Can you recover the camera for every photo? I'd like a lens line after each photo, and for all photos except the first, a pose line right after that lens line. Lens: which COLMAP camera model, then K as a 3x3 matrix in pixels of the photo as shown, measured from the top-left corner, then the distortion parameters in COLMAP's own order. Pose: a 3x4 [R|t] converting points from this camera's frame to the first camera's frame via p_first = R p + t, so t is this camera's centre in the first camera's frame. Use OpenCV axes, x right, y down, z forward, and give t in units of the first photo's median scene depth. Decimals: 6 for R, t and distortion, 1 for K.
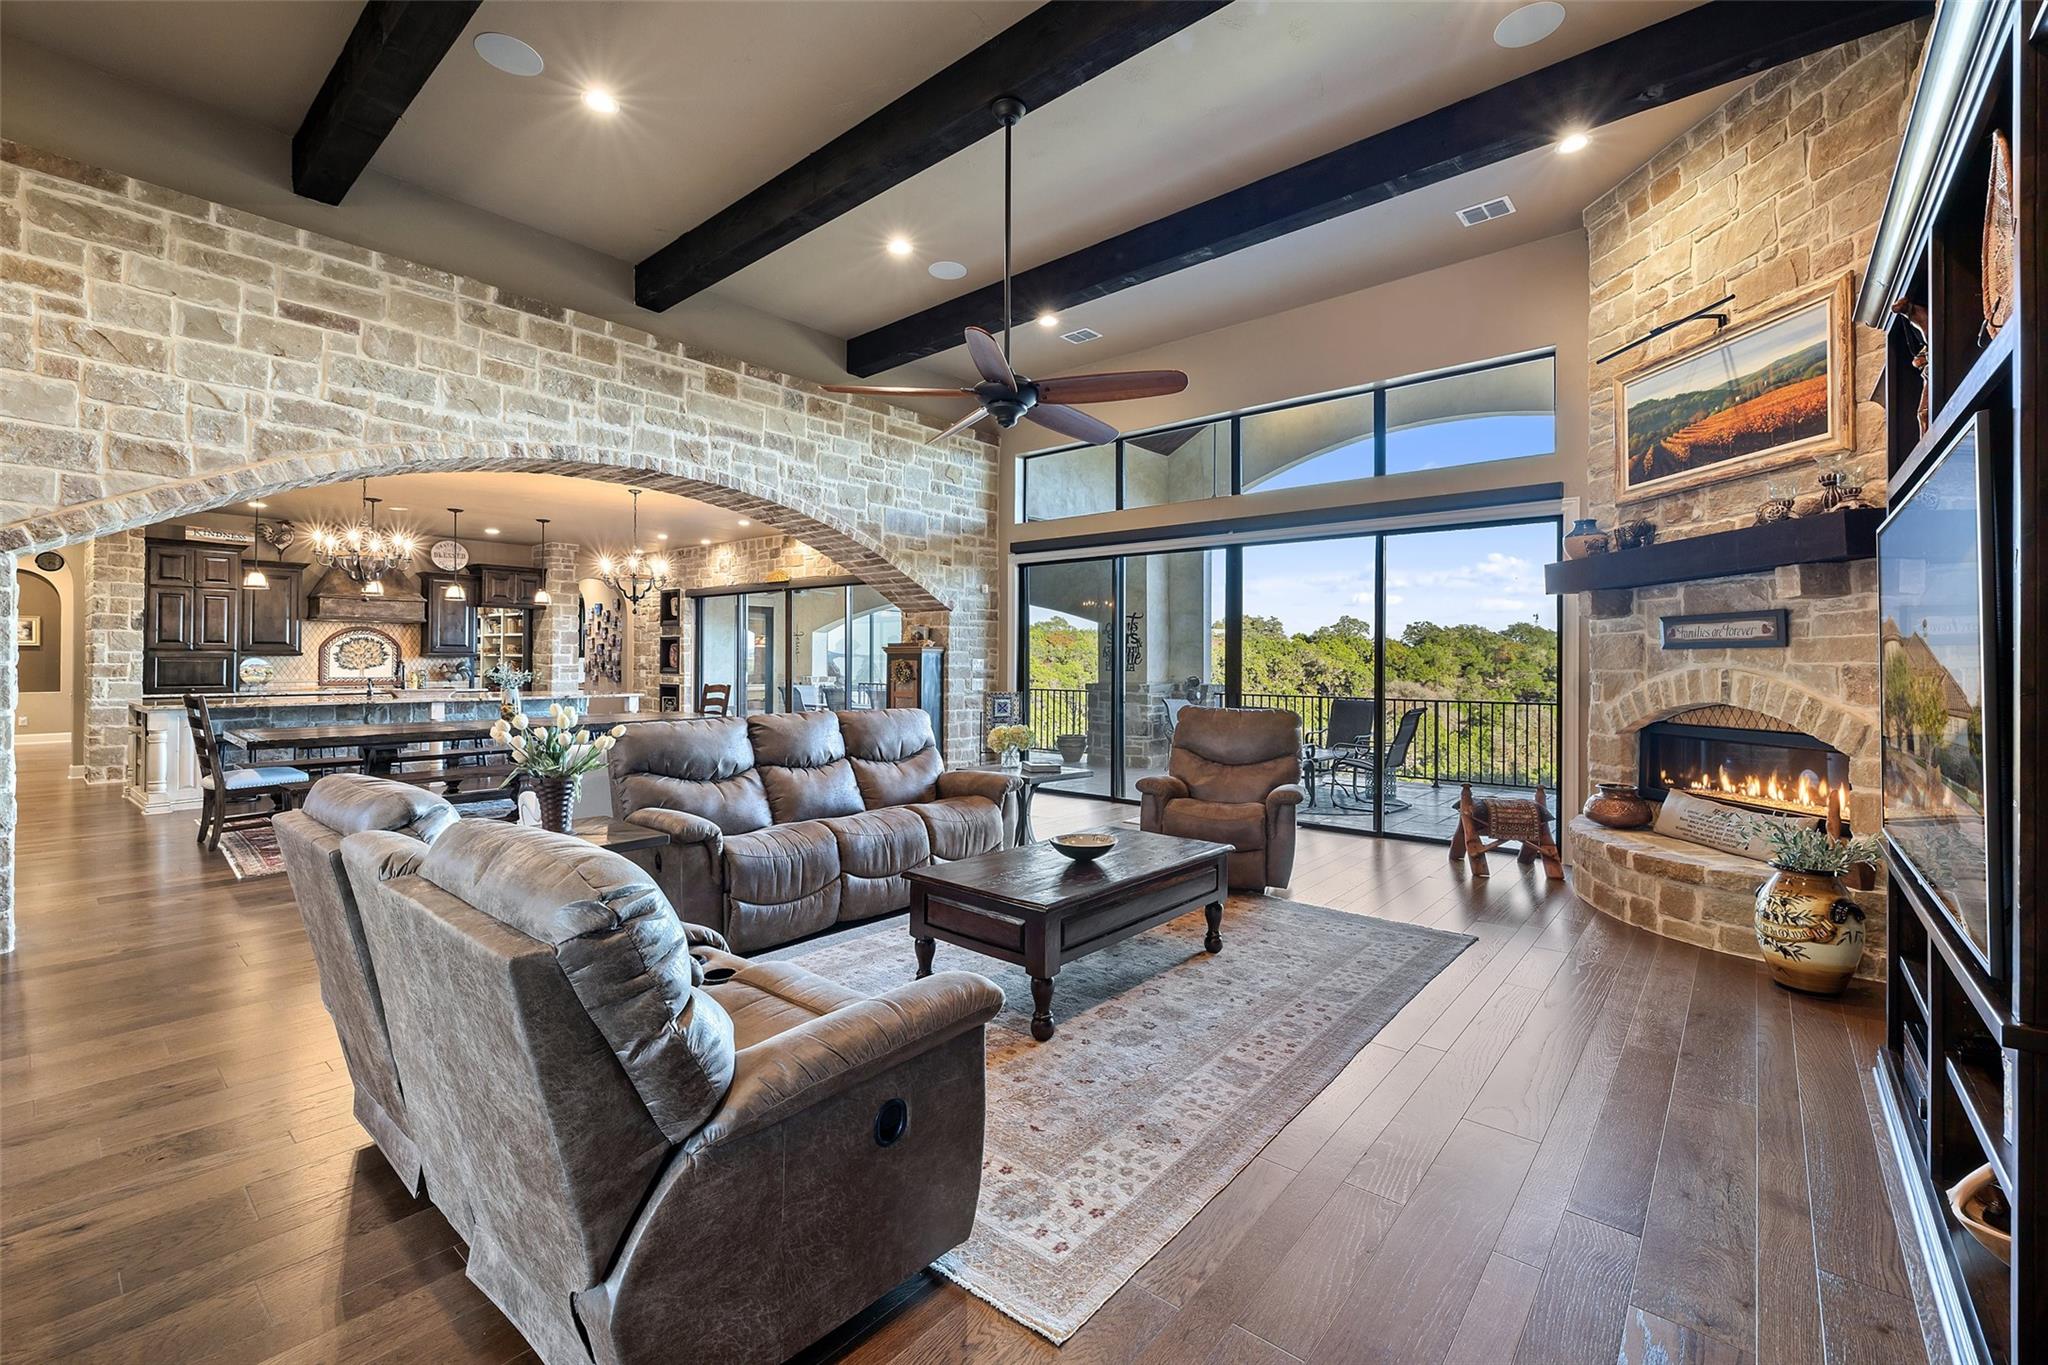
lens RADIAL K [[866.8, 0, 1038.6], [0, 866.8, 657.0], [0, 0, 1]] dist [0.001932, -0.000663]
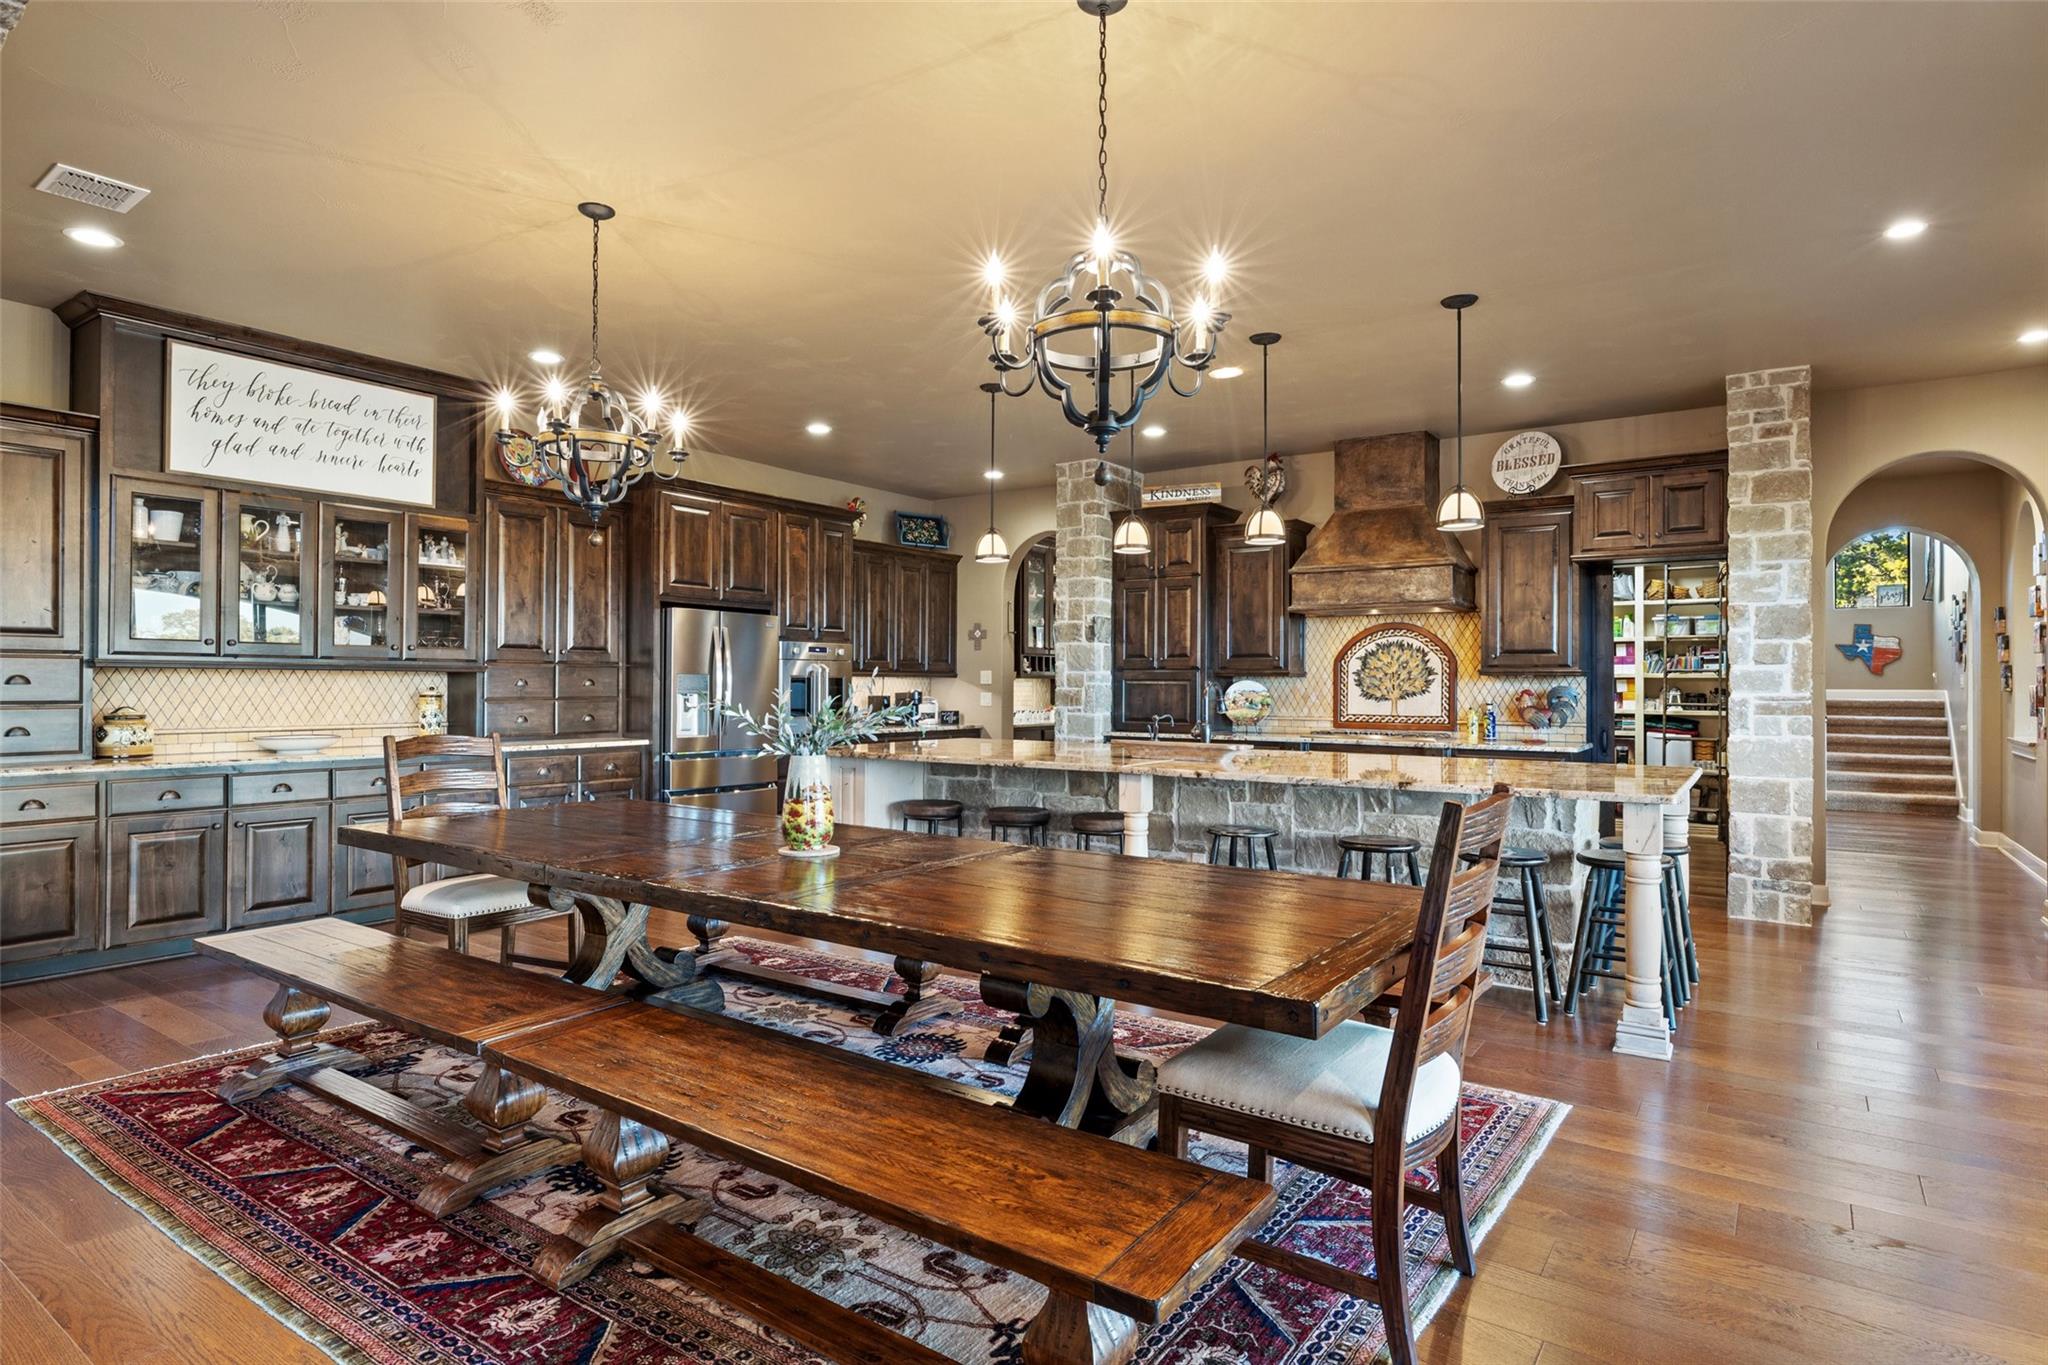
lens RADIAL K [[1080.2, 0, 1018.5], [0, 1080.2, 678.0], [0, 0, 1]] dist [-0.001792, 0.000943]
pose [[0.086216, -0.011149, -0.996214, -0.133624], [0.000954, 0.999938, -0.011108, 0.008102], [0.996276, 0.000007, 0.086222, 0.773731]]
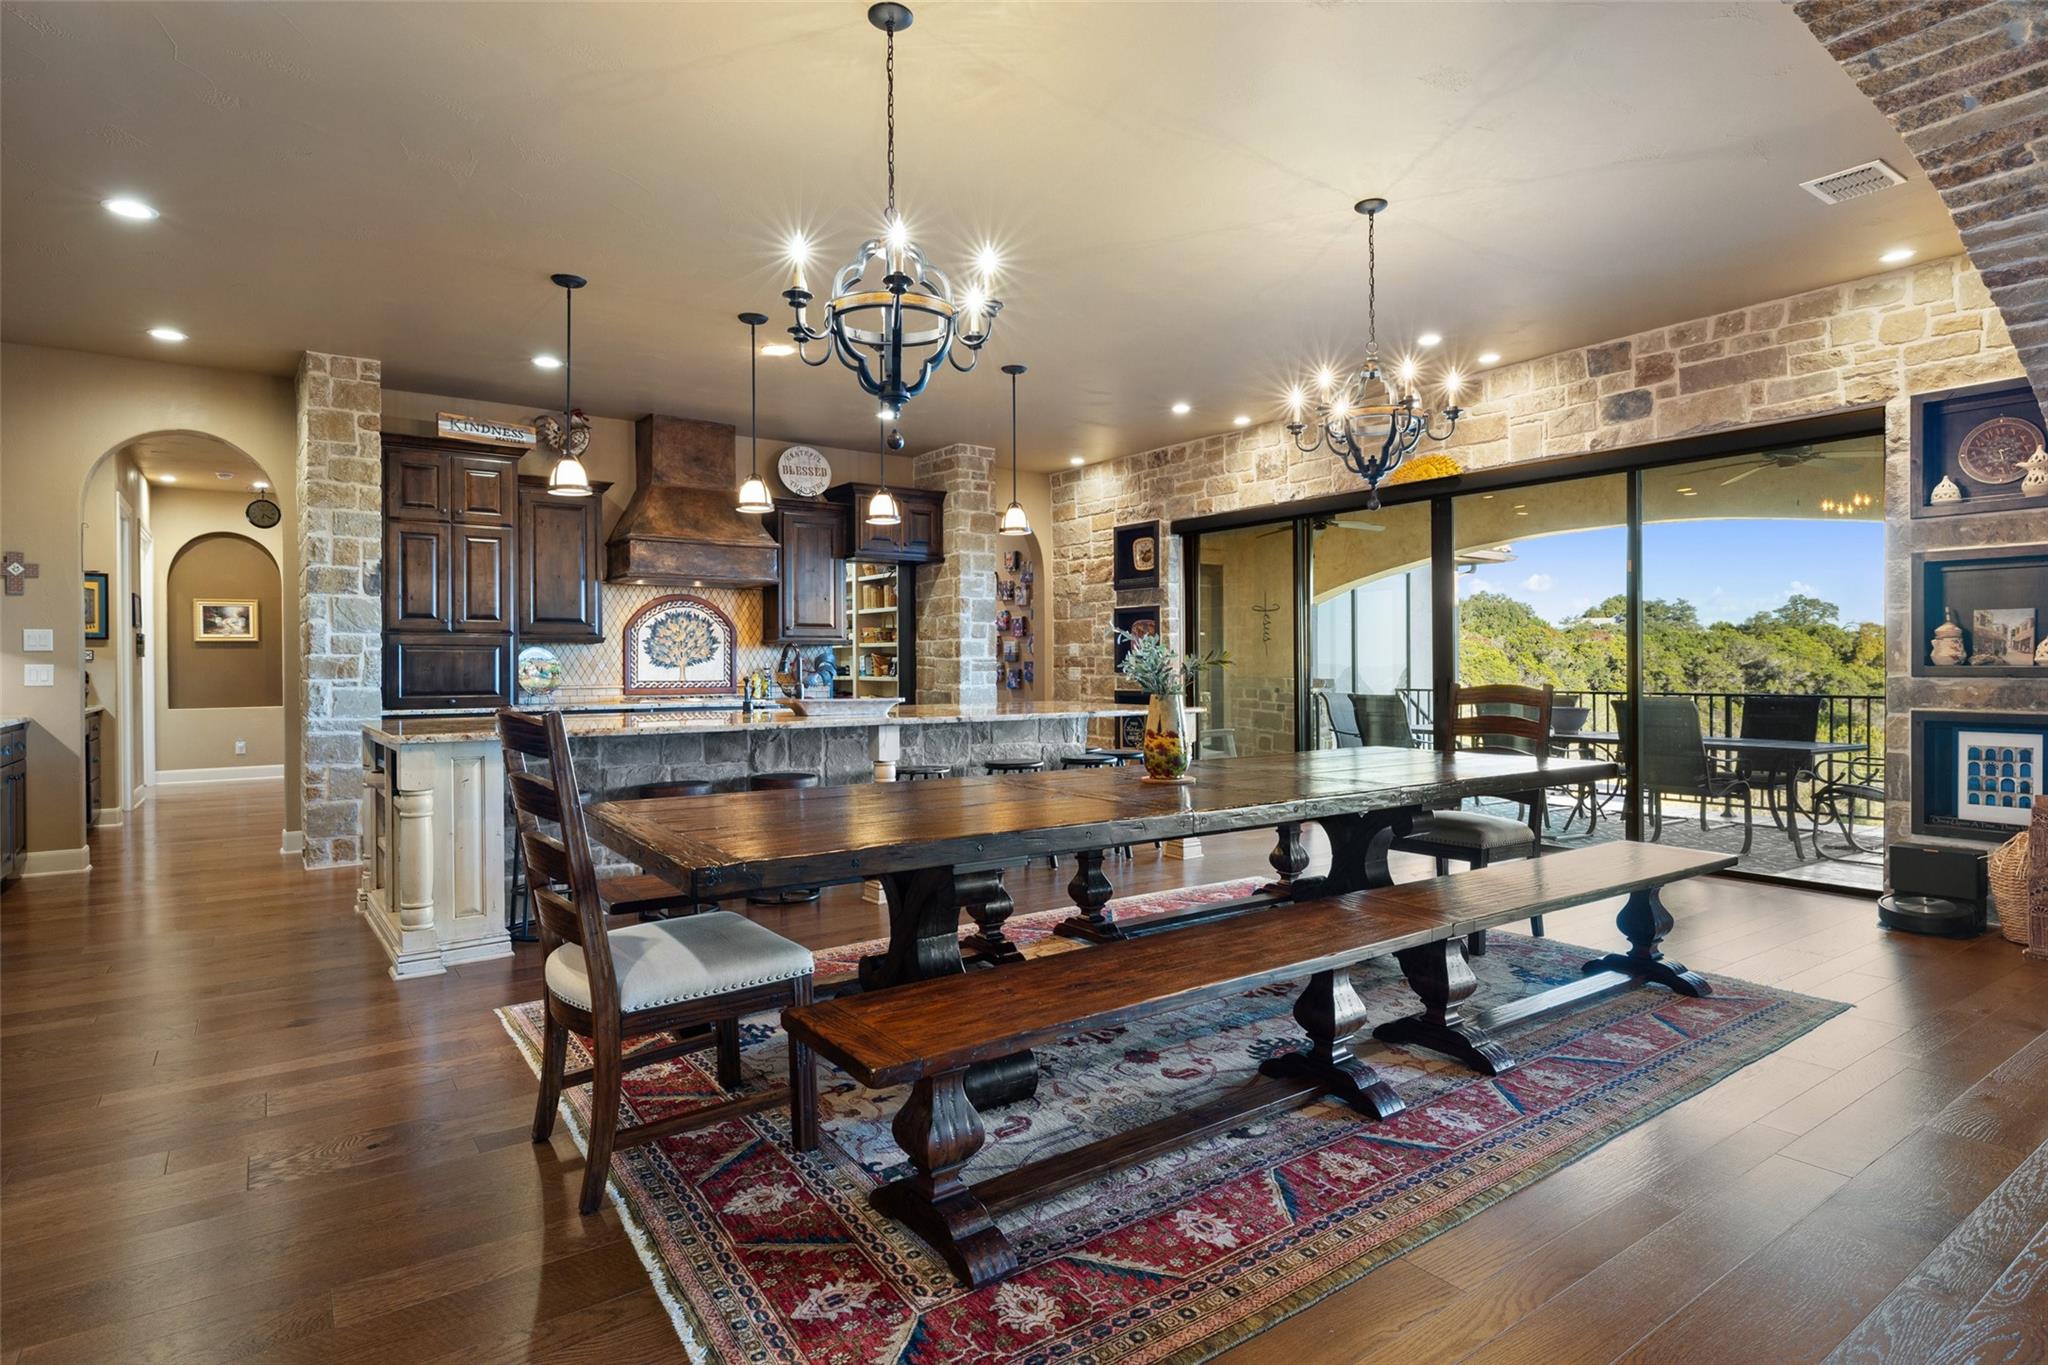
lens RADIAL K [[1069.7, 0, 1027.3], [0, 1069.7, 674.8], [0, 0, 1]] dist [-0.006040, 0.000971]
pose [[0.968905, -0.009136, -0.247263, -0.411663], [0.011724, 0.999891, 0.008994, 0.017248], [0.247154, -0.011613, 0.968907, 0.391336]]
